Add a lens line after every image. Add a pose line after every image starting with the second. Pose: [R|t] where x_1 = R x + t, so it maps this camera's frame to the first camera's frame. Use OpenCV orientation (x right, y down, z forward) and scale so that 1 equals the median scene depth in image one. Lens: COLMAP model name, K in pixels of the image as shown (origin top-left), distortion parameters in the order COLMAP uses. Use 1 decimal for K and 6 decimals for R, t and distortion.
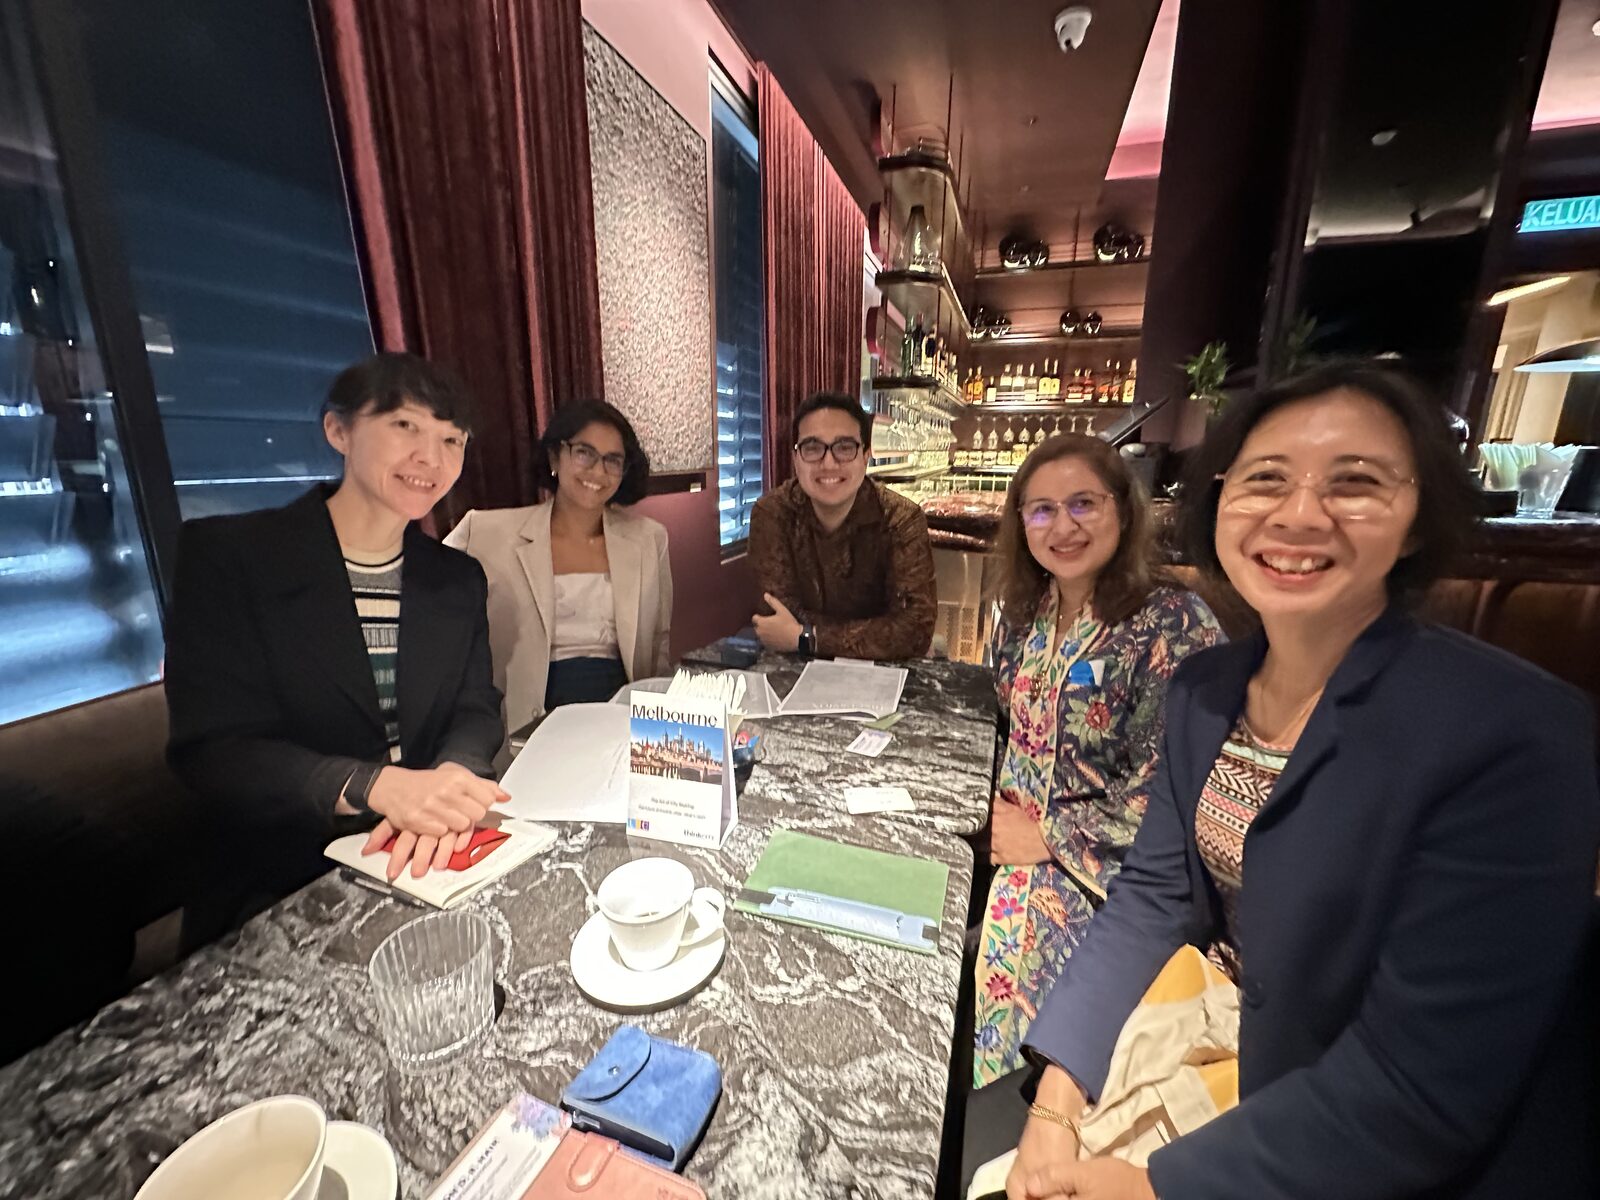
lens RADIAL K [[636.6, 0, 801.5], [0, 636.6, 601.6], [0, 0, 1]] dist [0.002499, 0.000303]
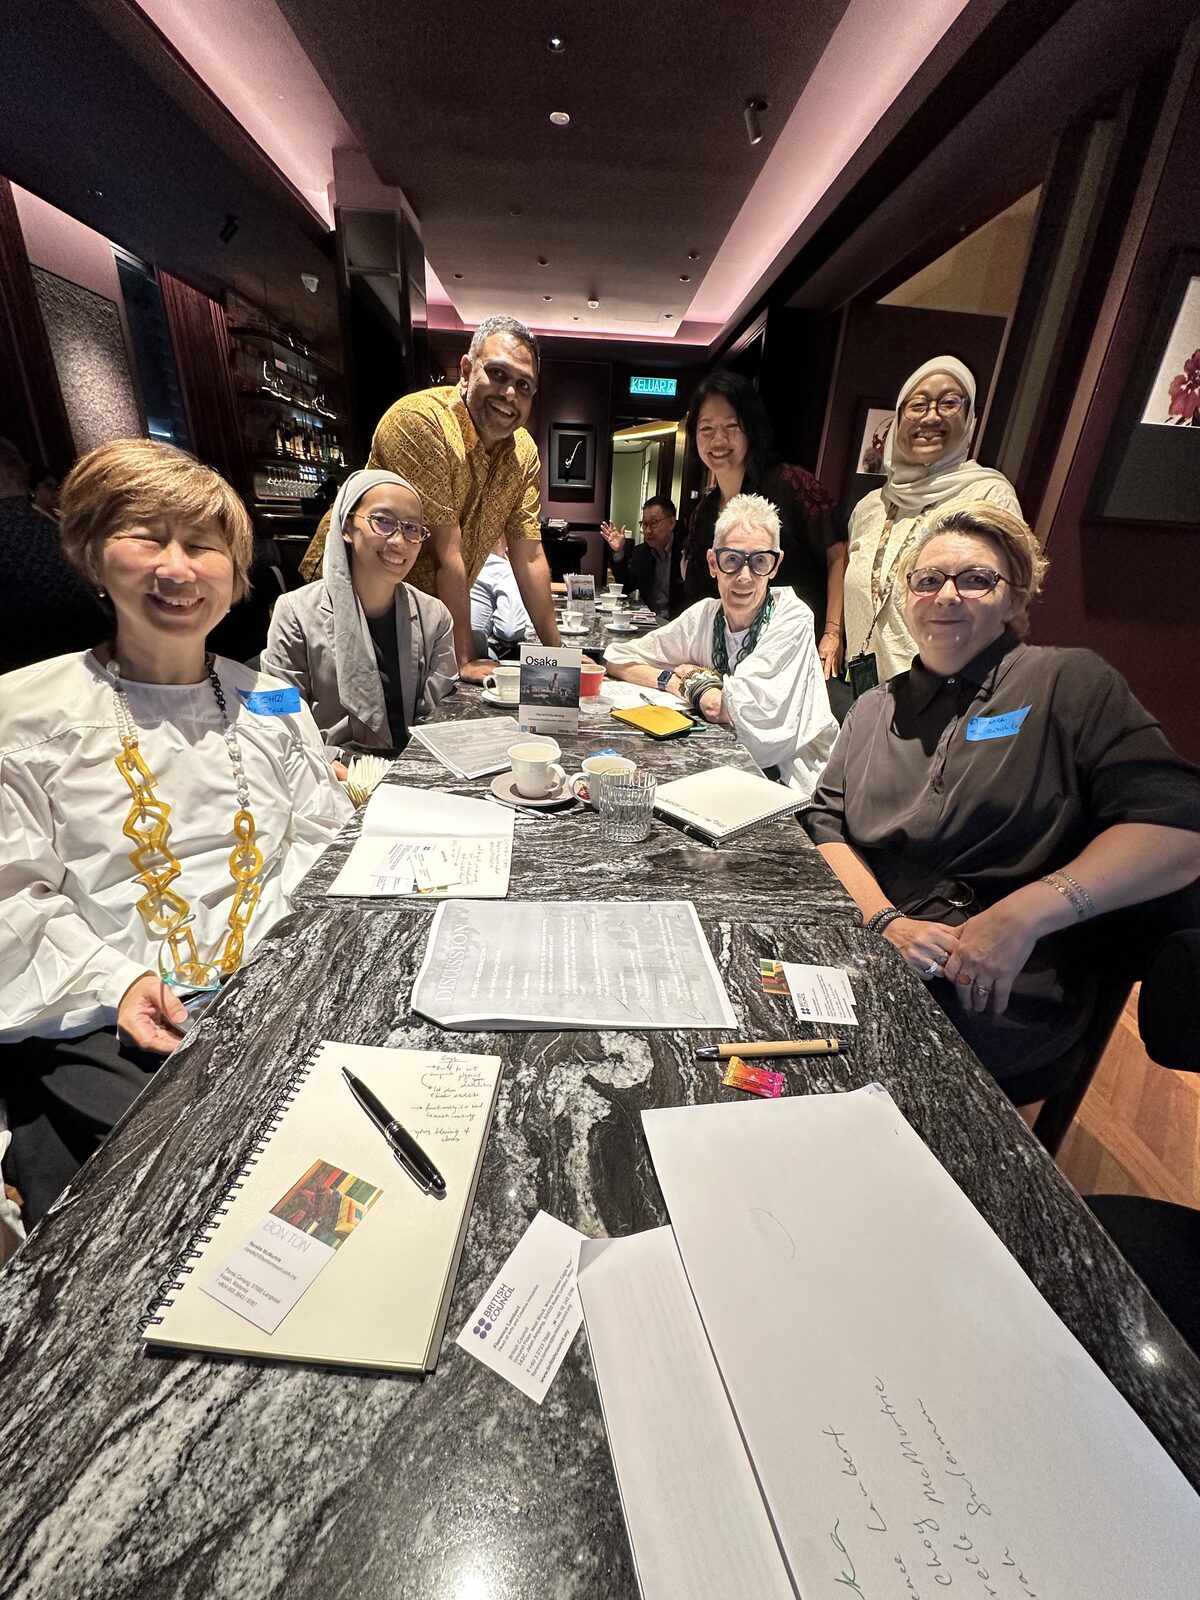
lens RADIAL K [[636.6, 0, 598.4], [0, 636.6, 800.6], [0, 0, 1]] dist [0.002499, 0.000303]
pose [[0.938795, -0.099672, 0.329743, 0.511132], [0.031400, 0.978001, 0.206225, 0.420588], [-0.343043, -0.183249, 0.921271, -1.789696]]
